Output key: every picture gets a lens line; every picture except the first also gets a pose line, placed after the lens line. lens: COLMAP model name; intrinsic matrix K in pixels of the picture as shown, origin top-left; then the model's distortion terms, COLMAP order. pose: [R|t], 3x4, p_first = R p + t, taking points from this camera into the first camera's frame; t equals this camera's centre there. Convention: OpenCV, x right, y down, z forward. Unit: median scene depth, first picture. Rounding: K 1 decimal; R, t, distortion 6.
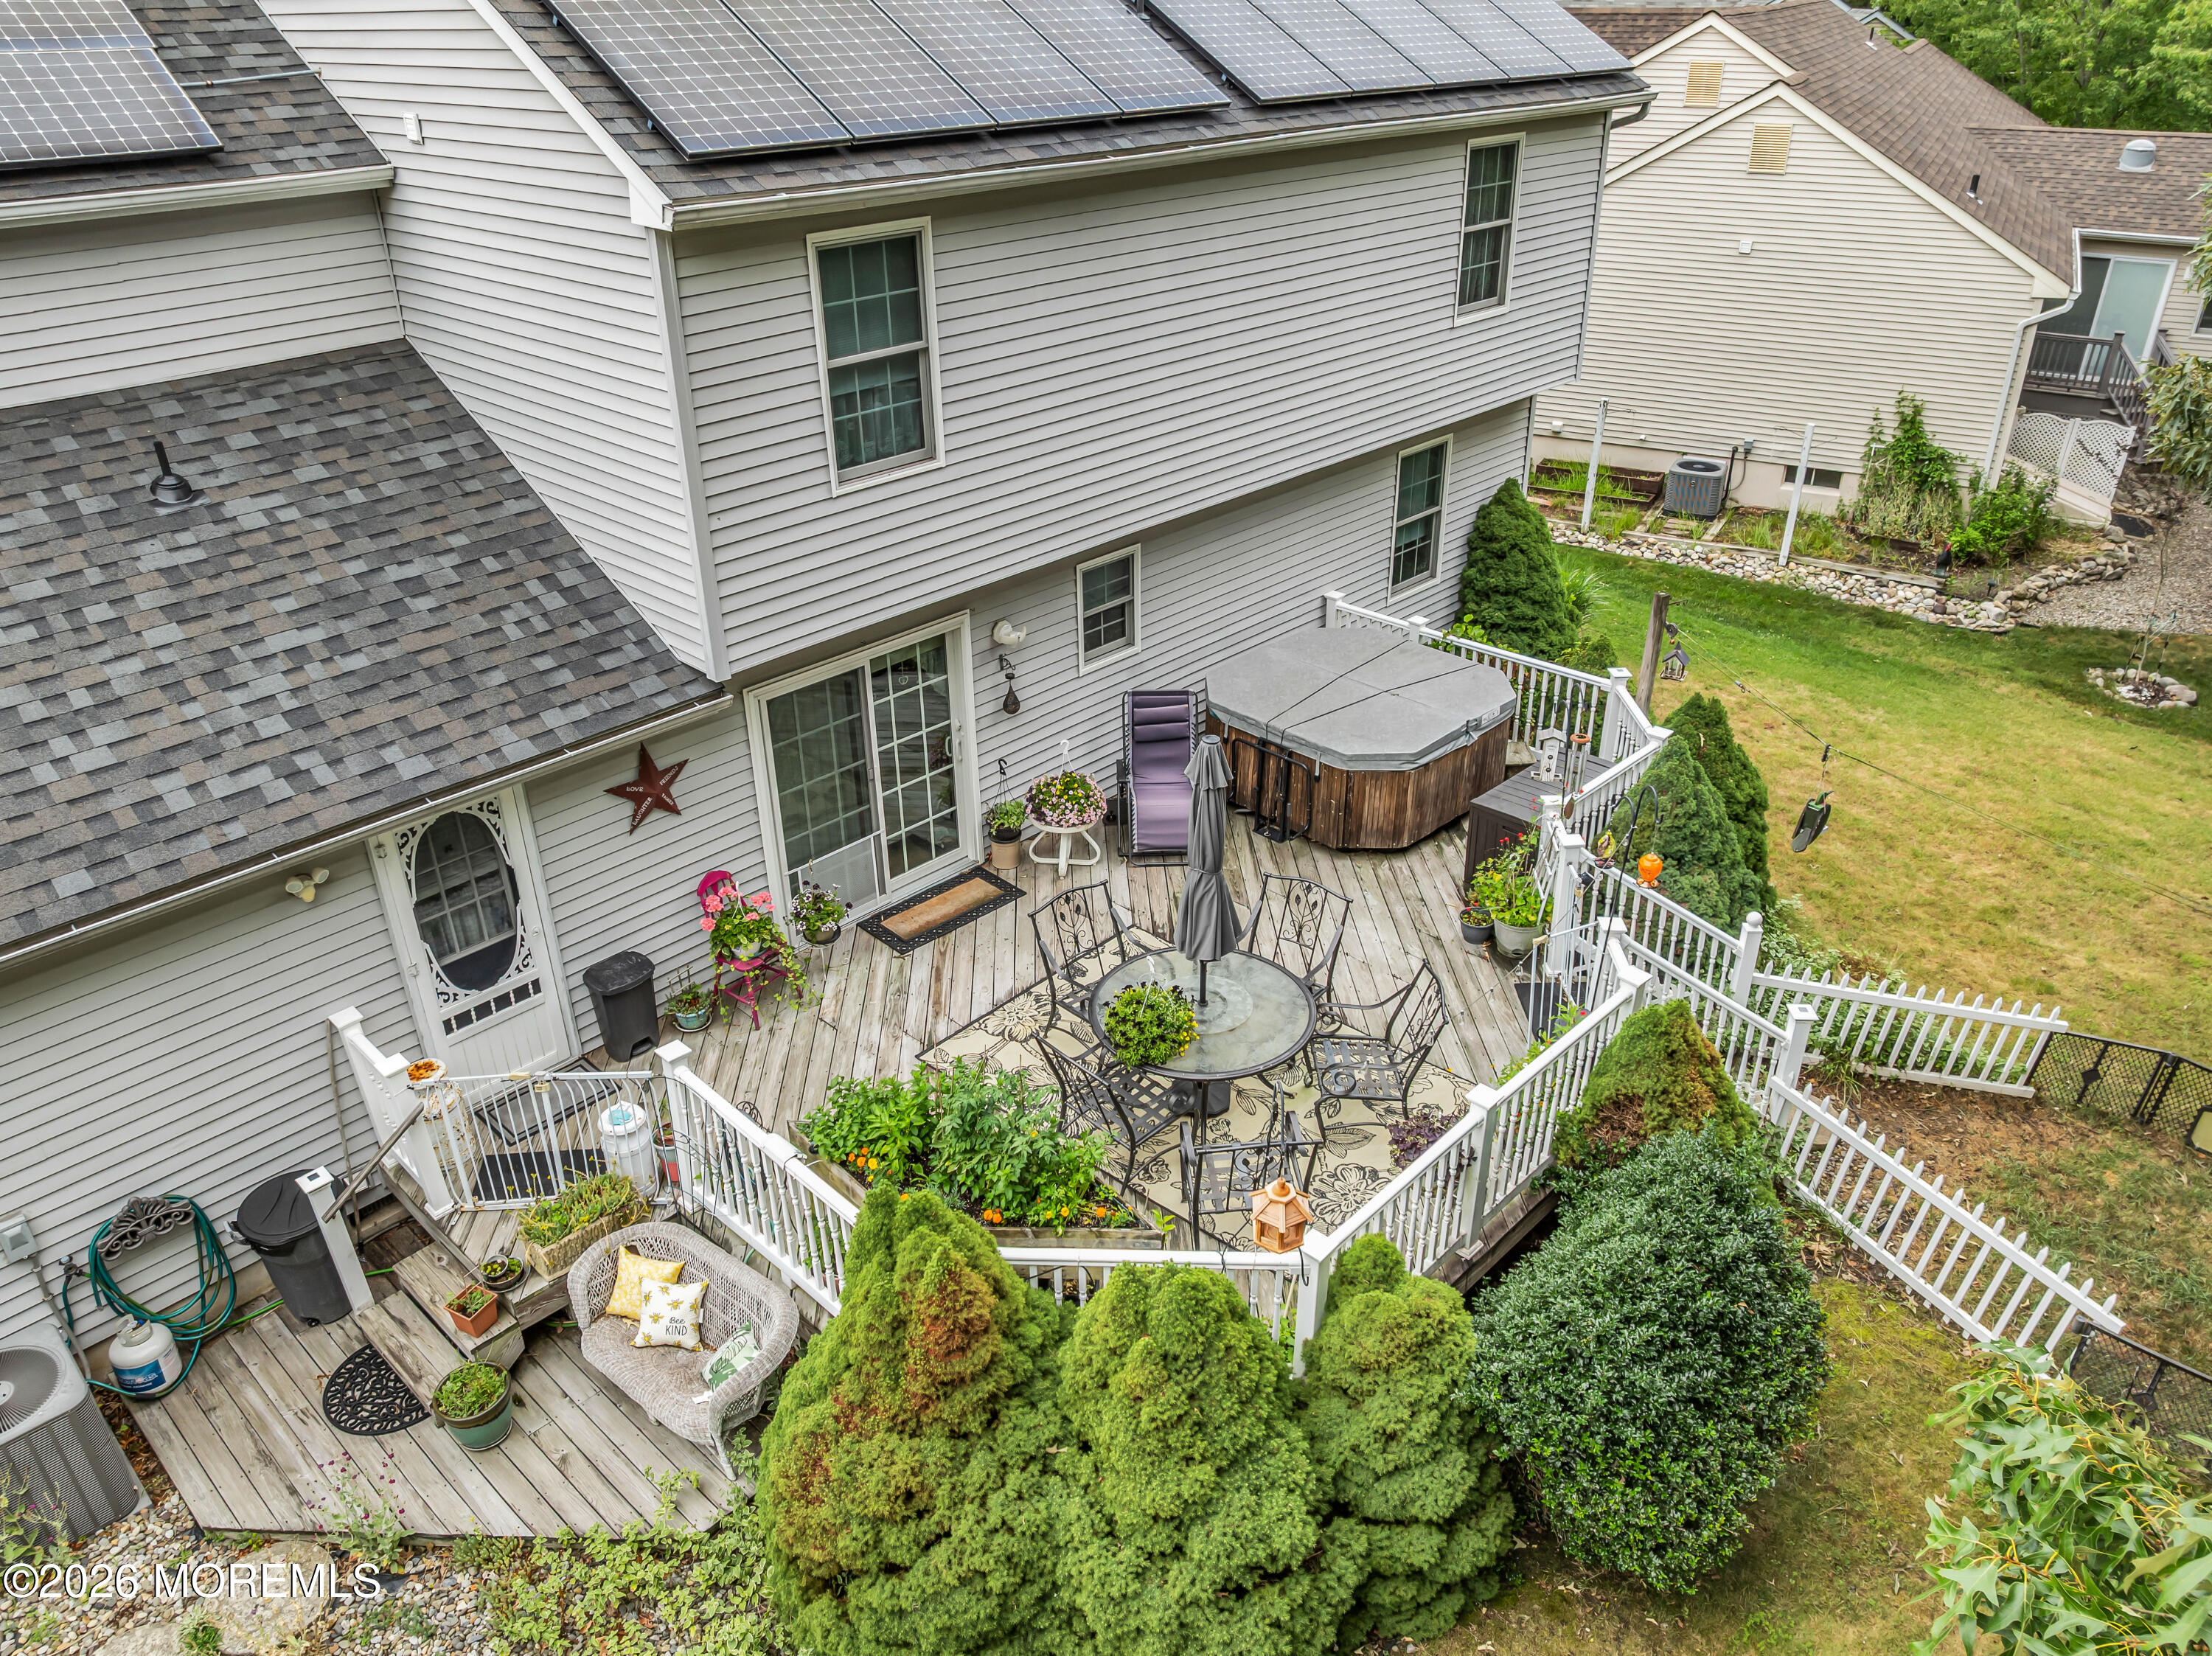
lens RADIAL K [[1591.5, 0, 1106.0], [0, 1591.5, 828.0], [0, 0, 1]] dist [-0.024512, 0.000788]
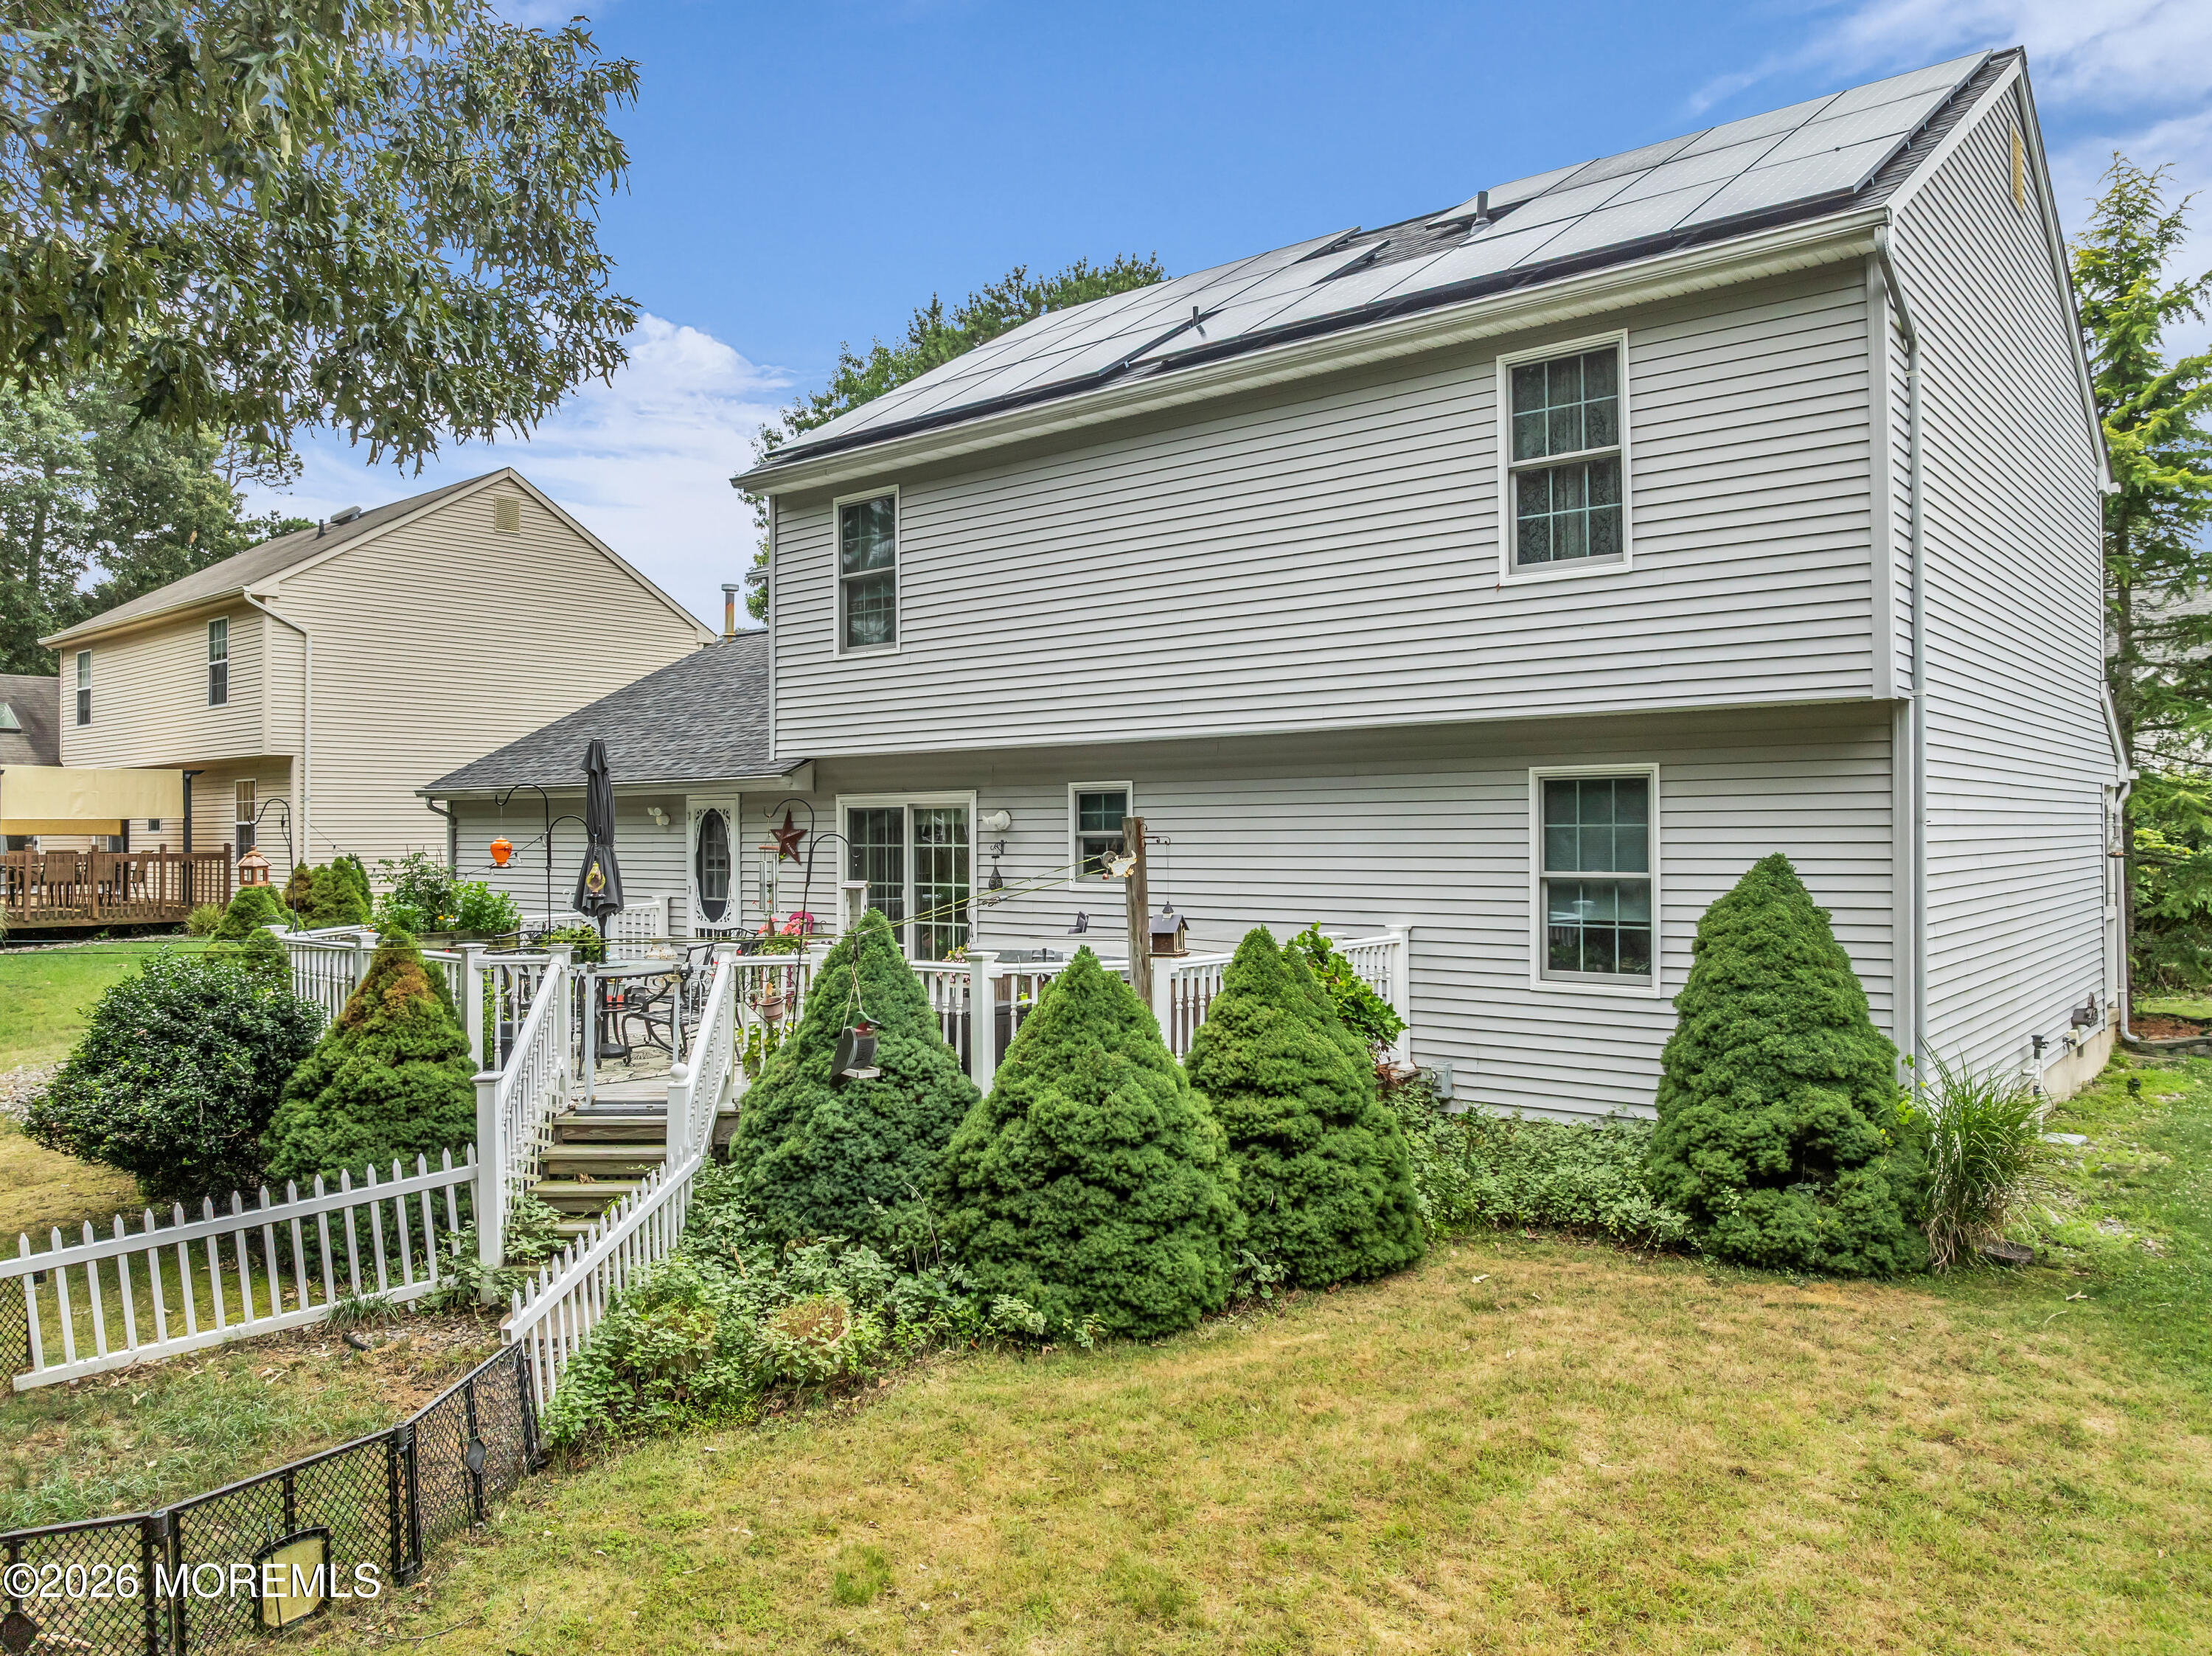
lens RADIAL K [[1591.5, 0, 1106.0], [0, 1591.5, 828.0], [0, 0, 1]] dist [-0.024512, 0.000788]
pose [[0.068682, 0.016792, -0.997497, 1.393208], [-0.474943, 0.879835, -0.017891, -0.166059], [0.877332, 0.474983, 0.068404, 1.222286]]
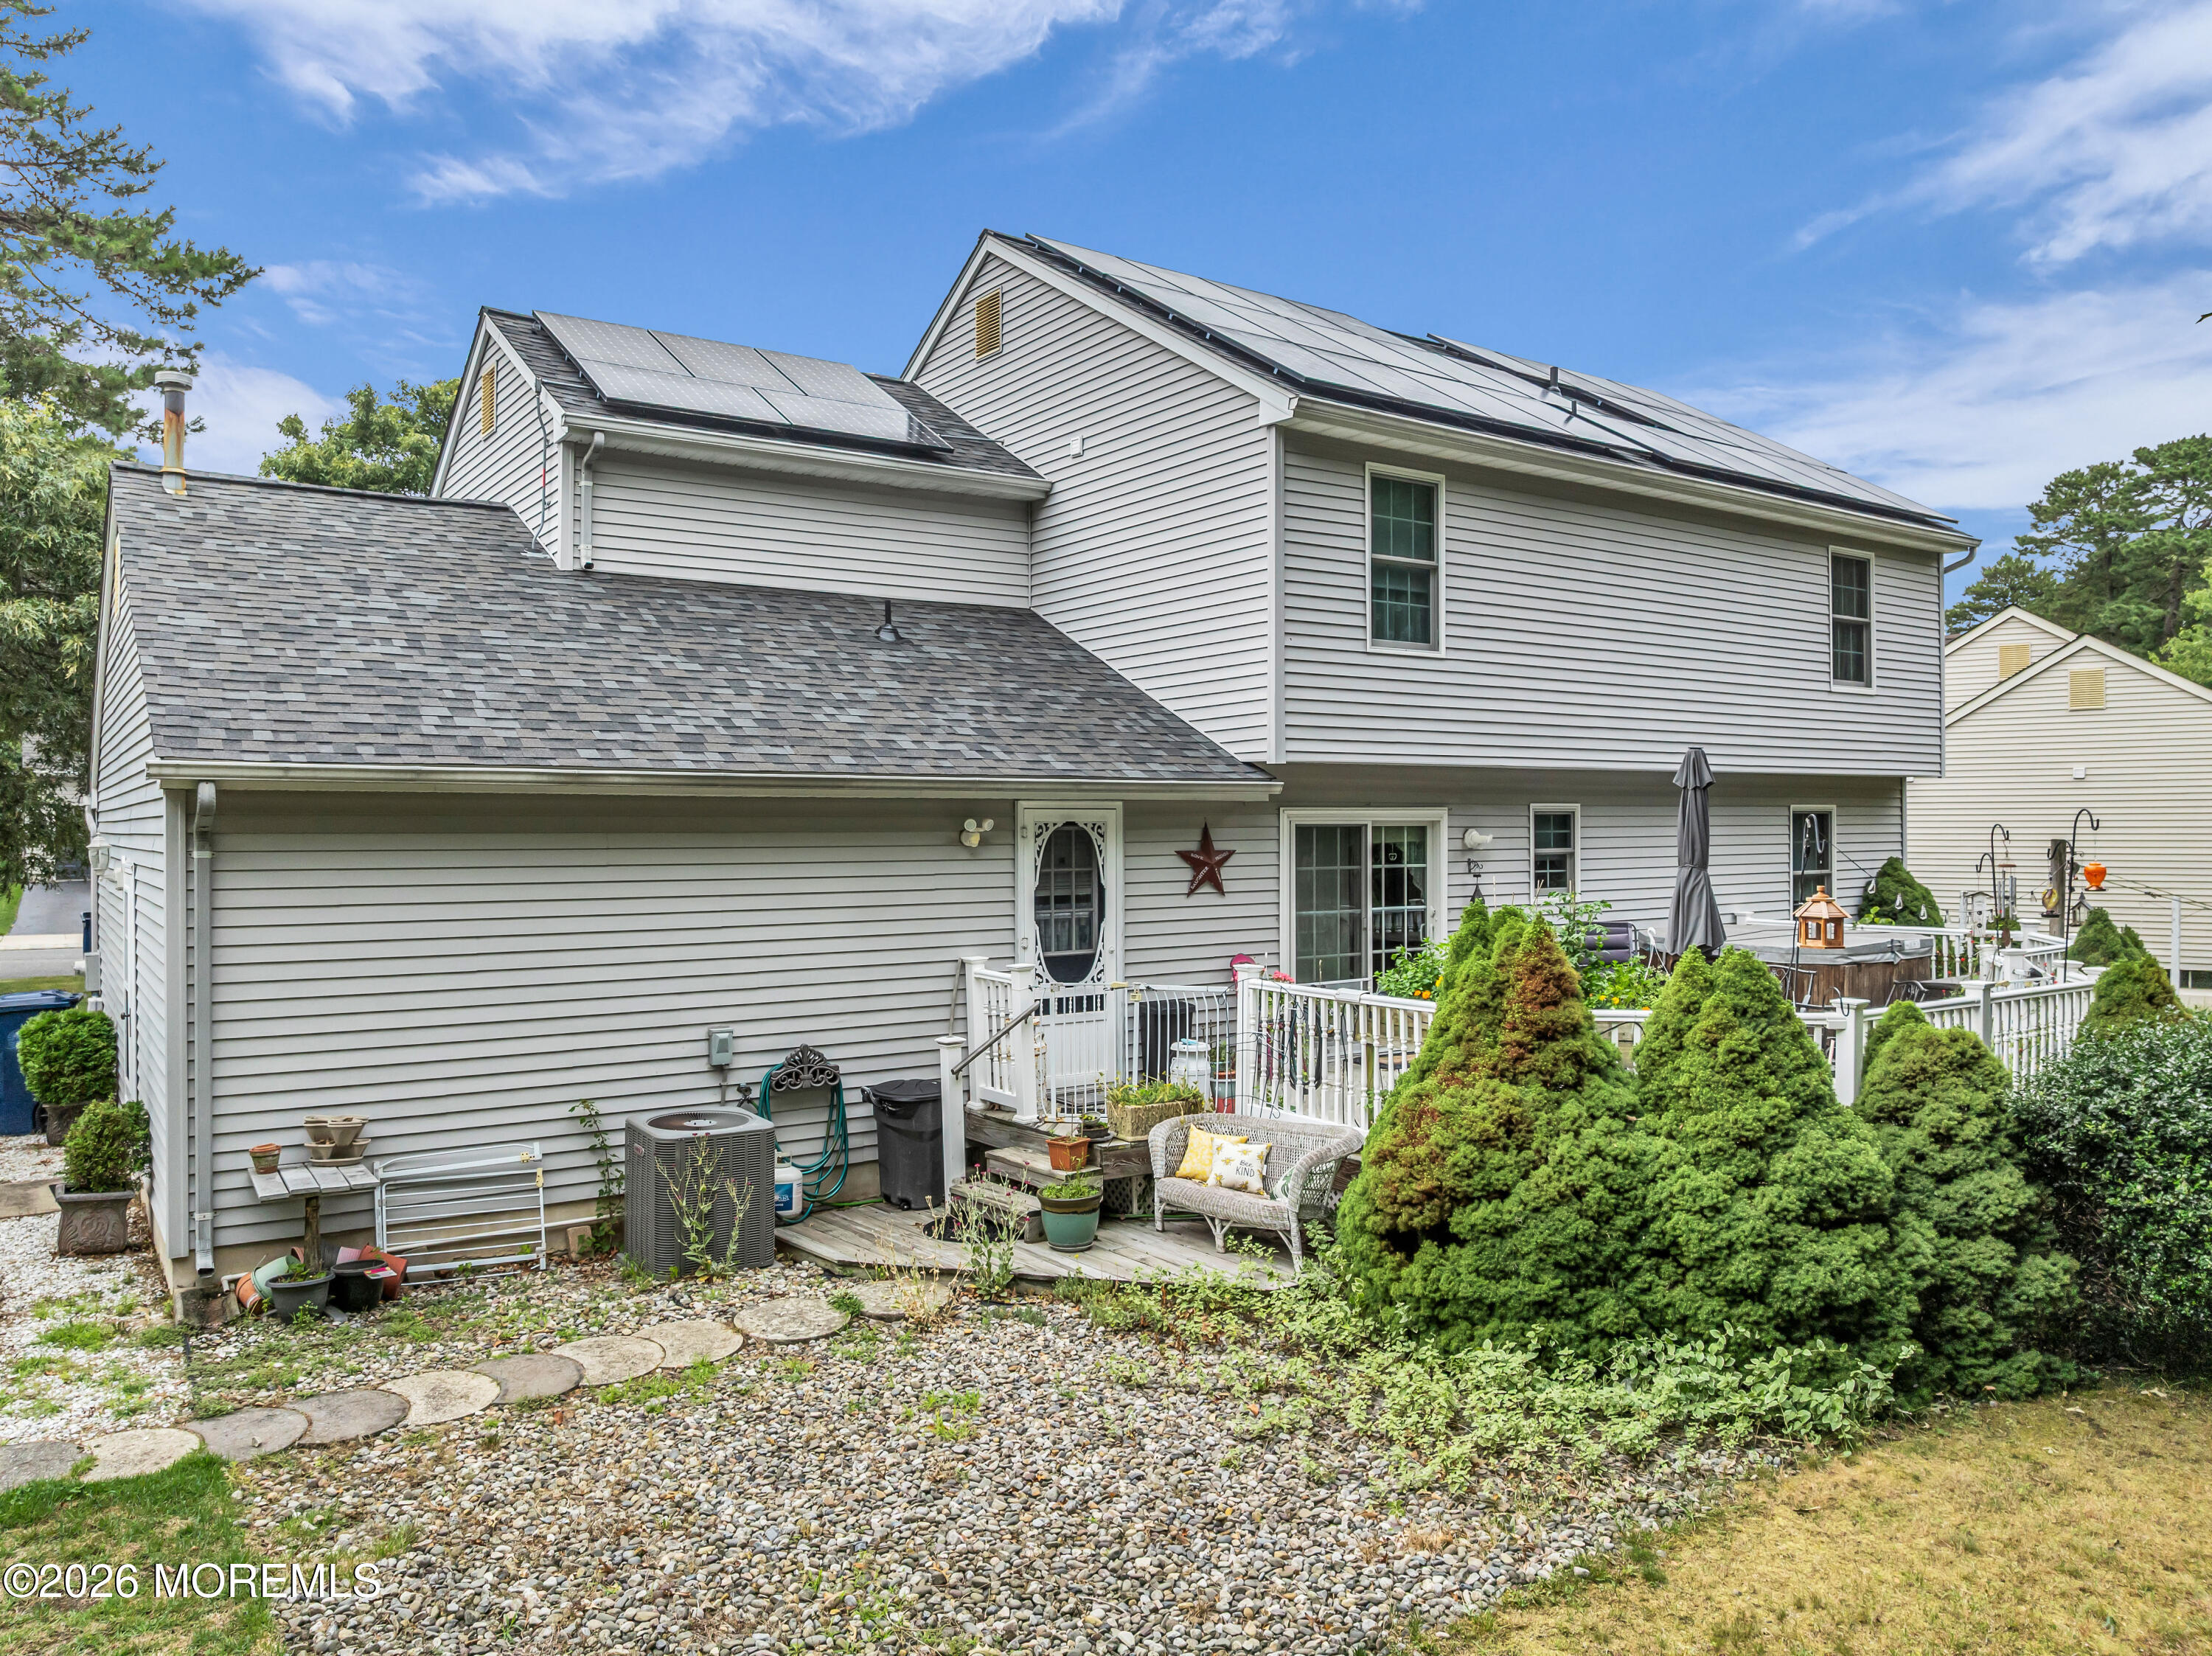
lens RADIAL K [[1591.5, 0, 1106.0], [0, 1591.5, 828.0], [0, 0, 1]] dist [-0.024512, 0.000788]
pose [[0.983124, 0.012192, -0.182536, -0.144683], [-0.097966, 0.877744, -0.469007, 0.565671], [0.154501, 0.478974, 0.864126, -0.100815]]
